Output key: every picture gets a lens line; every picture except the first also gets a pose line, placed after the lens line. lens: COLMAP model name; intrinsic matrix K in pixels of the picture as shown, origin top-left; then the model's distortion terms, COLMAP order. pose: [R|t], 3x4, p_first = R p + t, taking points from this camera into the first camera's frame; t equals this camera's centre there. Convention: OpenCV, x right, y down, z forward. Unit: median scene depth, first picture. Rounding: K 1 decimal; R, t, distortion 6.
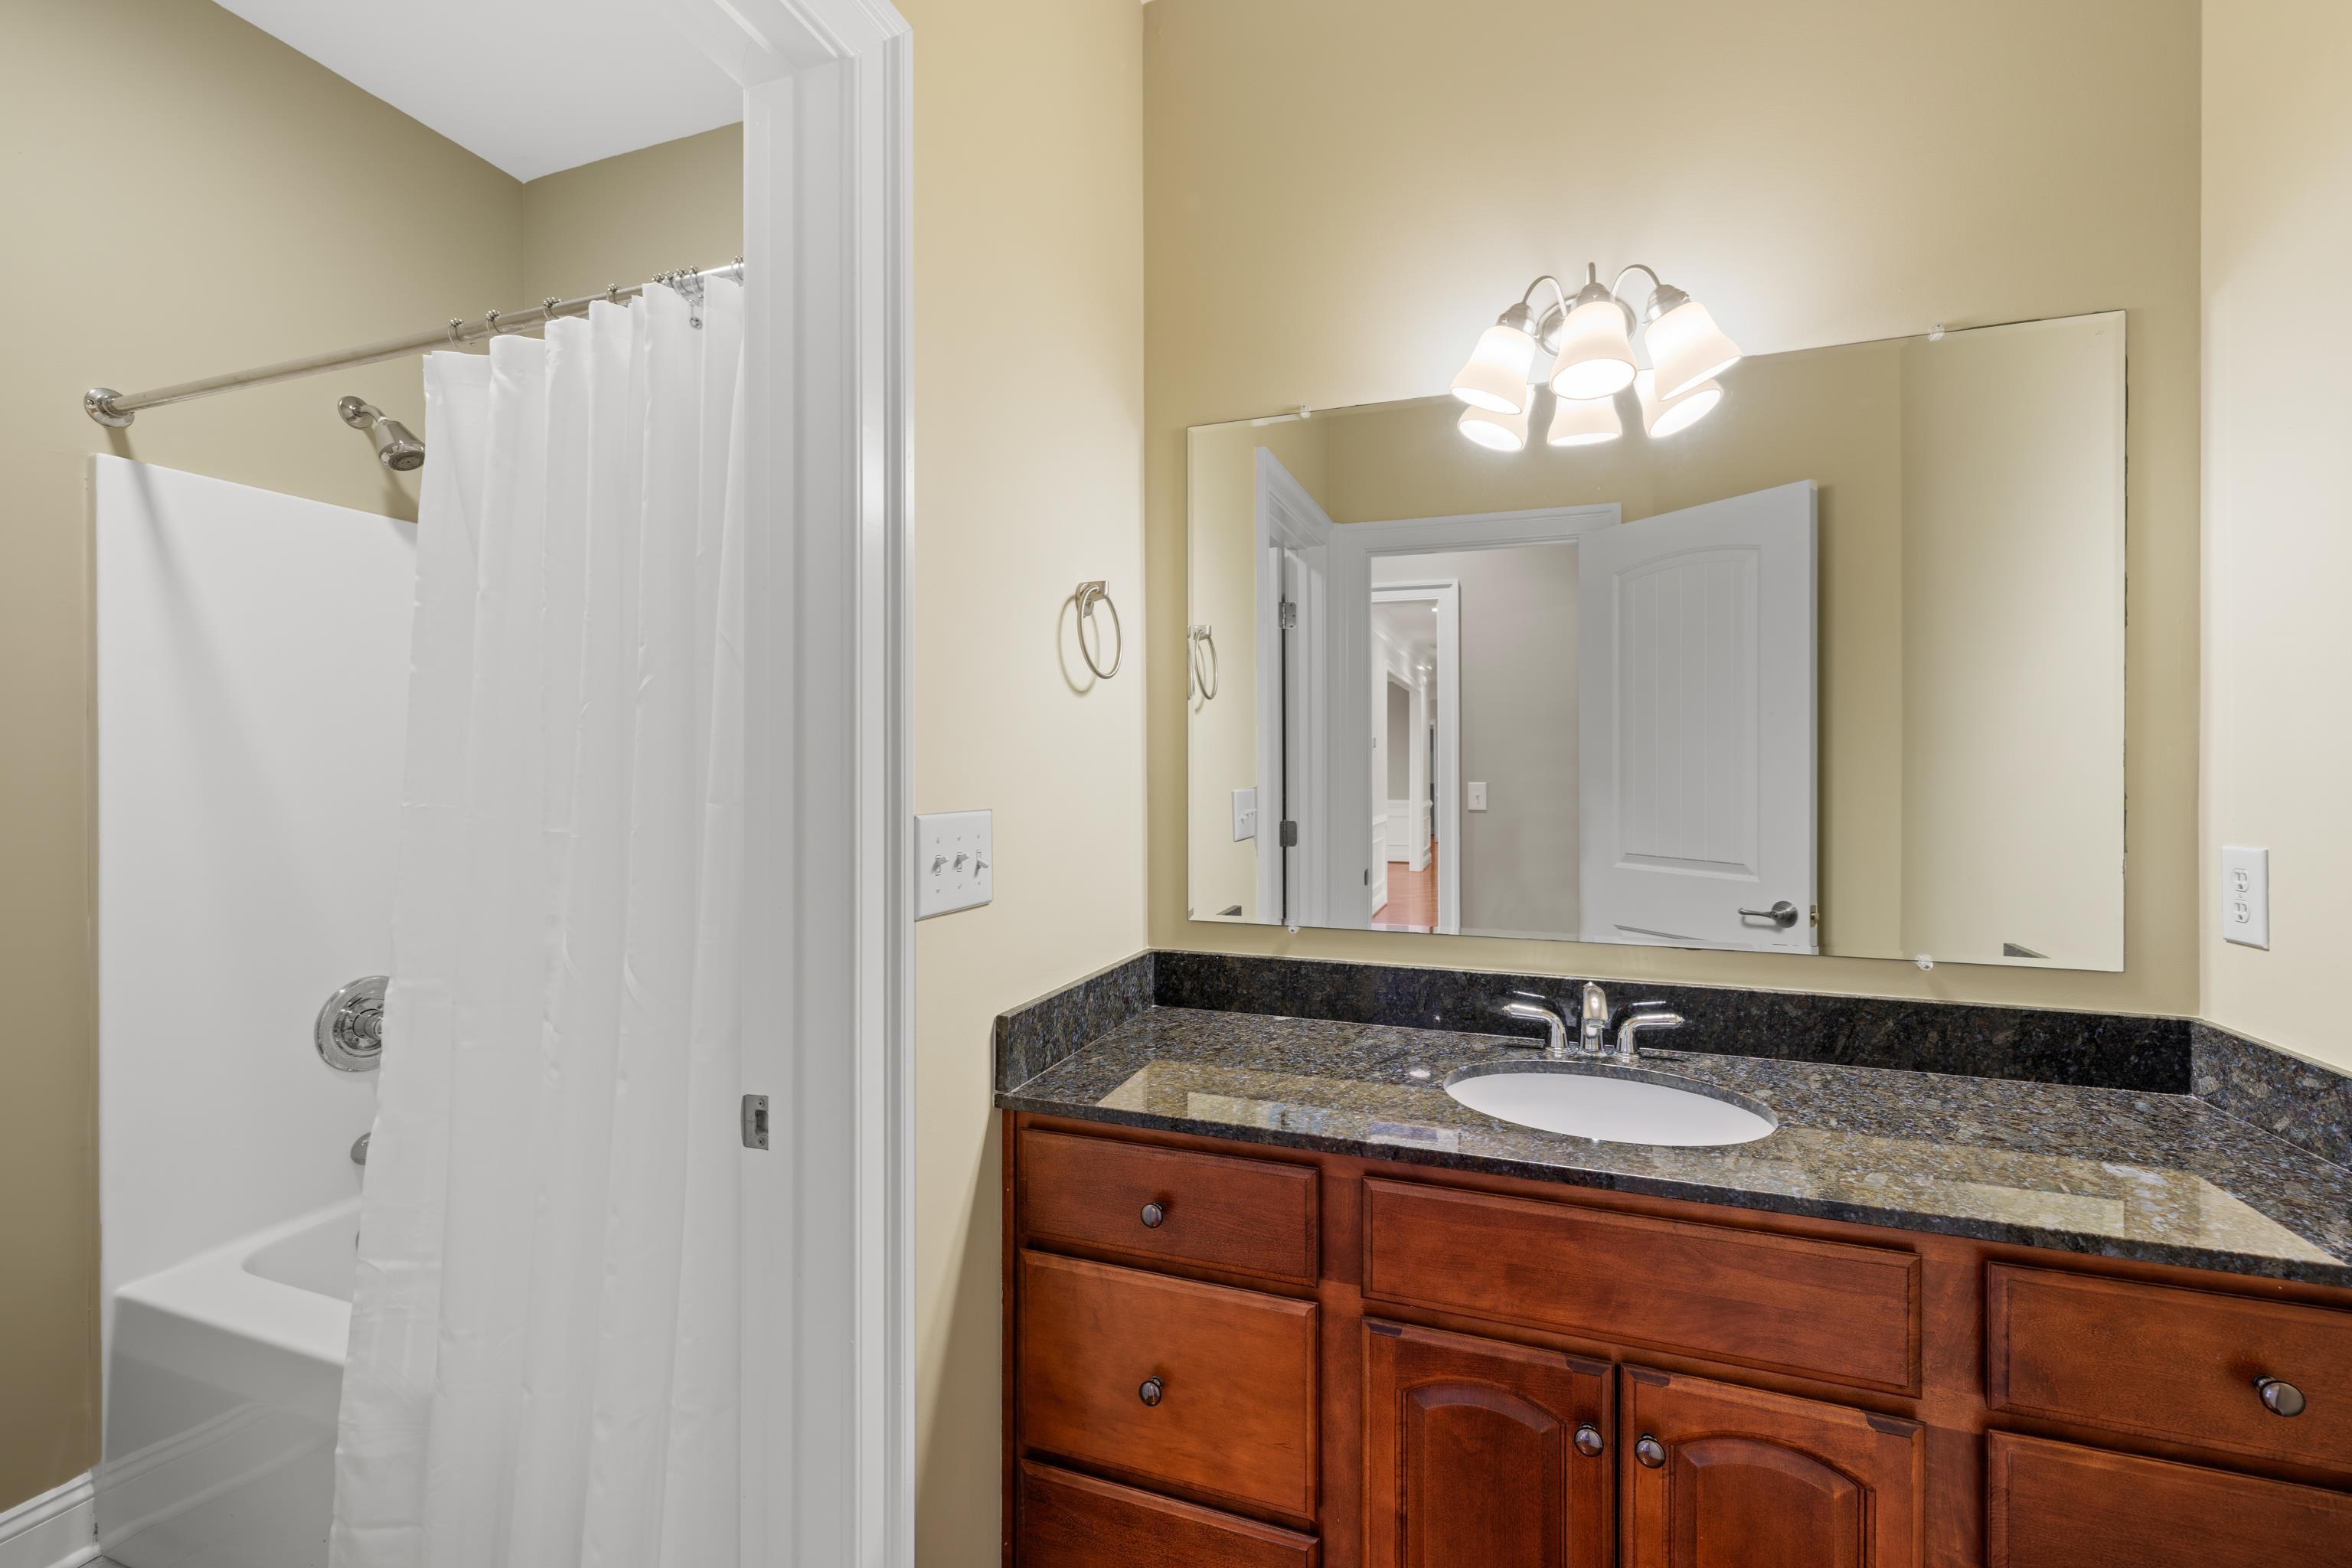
lens RADIAL K [[993.1, 0, 1170.1], [0, 993.1, 780.5], [0, 0, 1]] dist [0.002272, -0.000830]
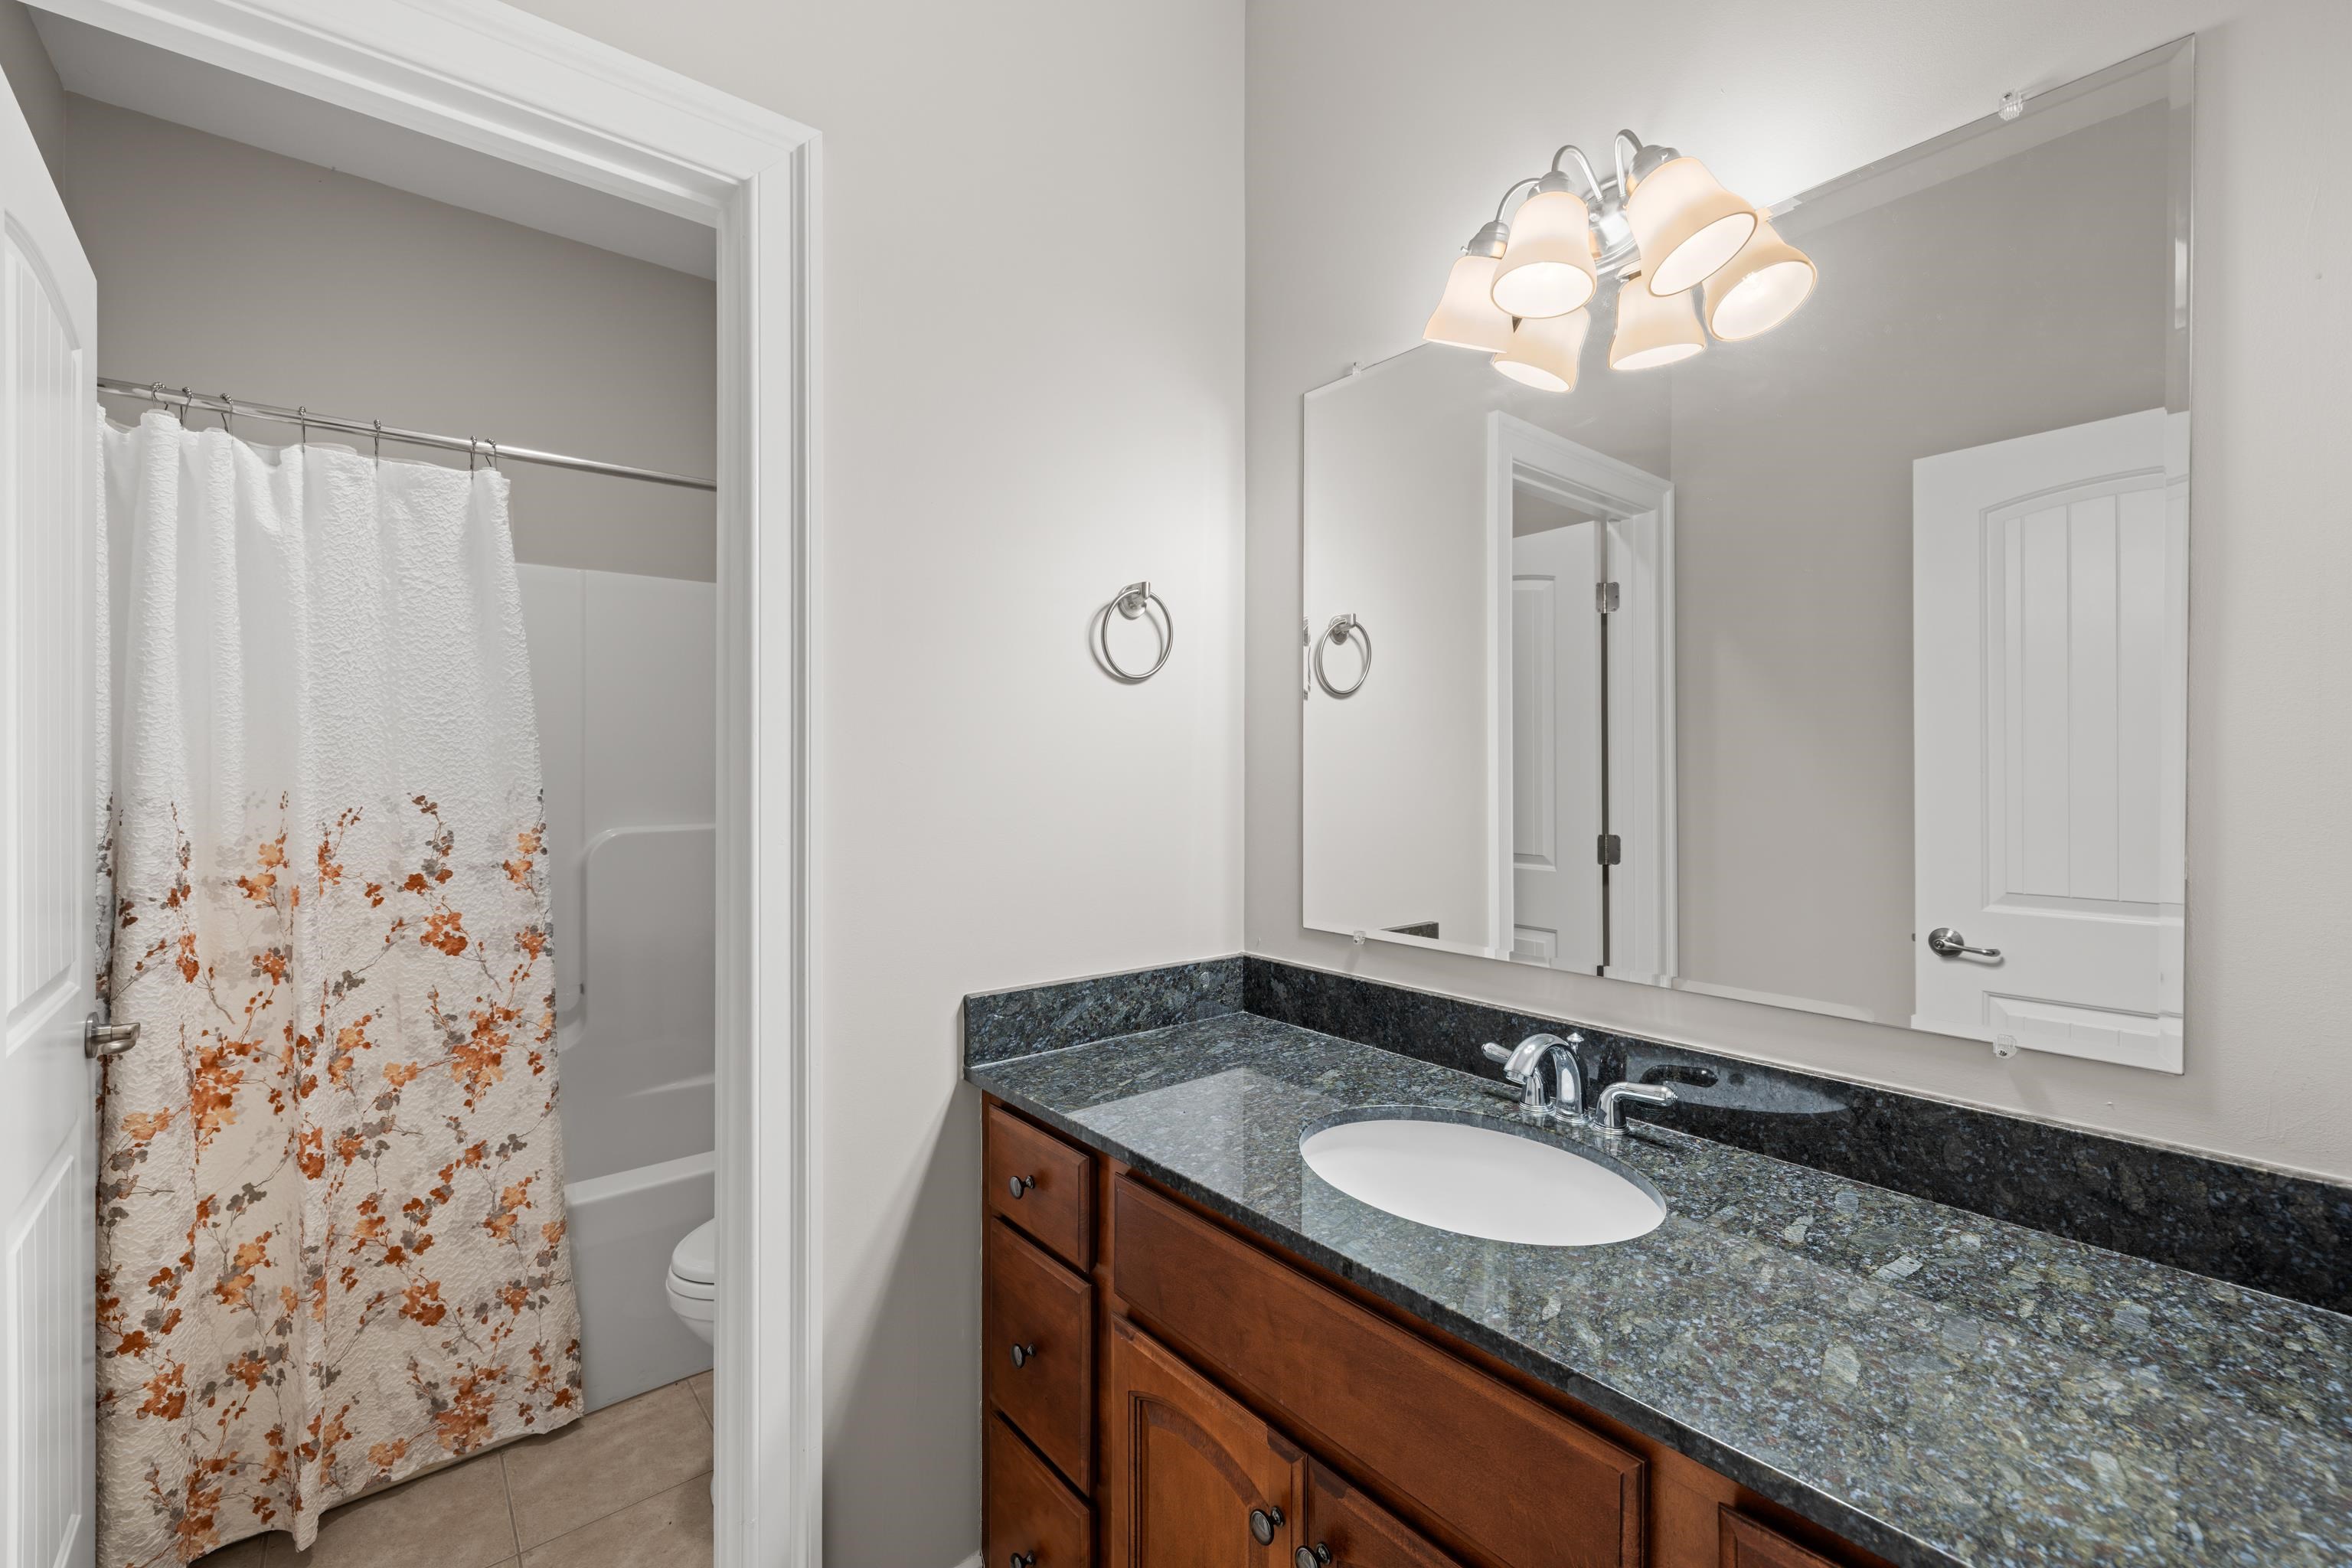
lens RADIAL K [[993.1, 0, 1170.1], [0, 993.1, 780.5], [0, 0, 1]] dist [0.002272, -0.000830]
pose [[0.892909, 0.006181, -0.450195, 0.516509], [-0.010451, 0.999921, -0.007001, 0.009026], [0.450116, 0.010956, 0.892903, 0.138082]]
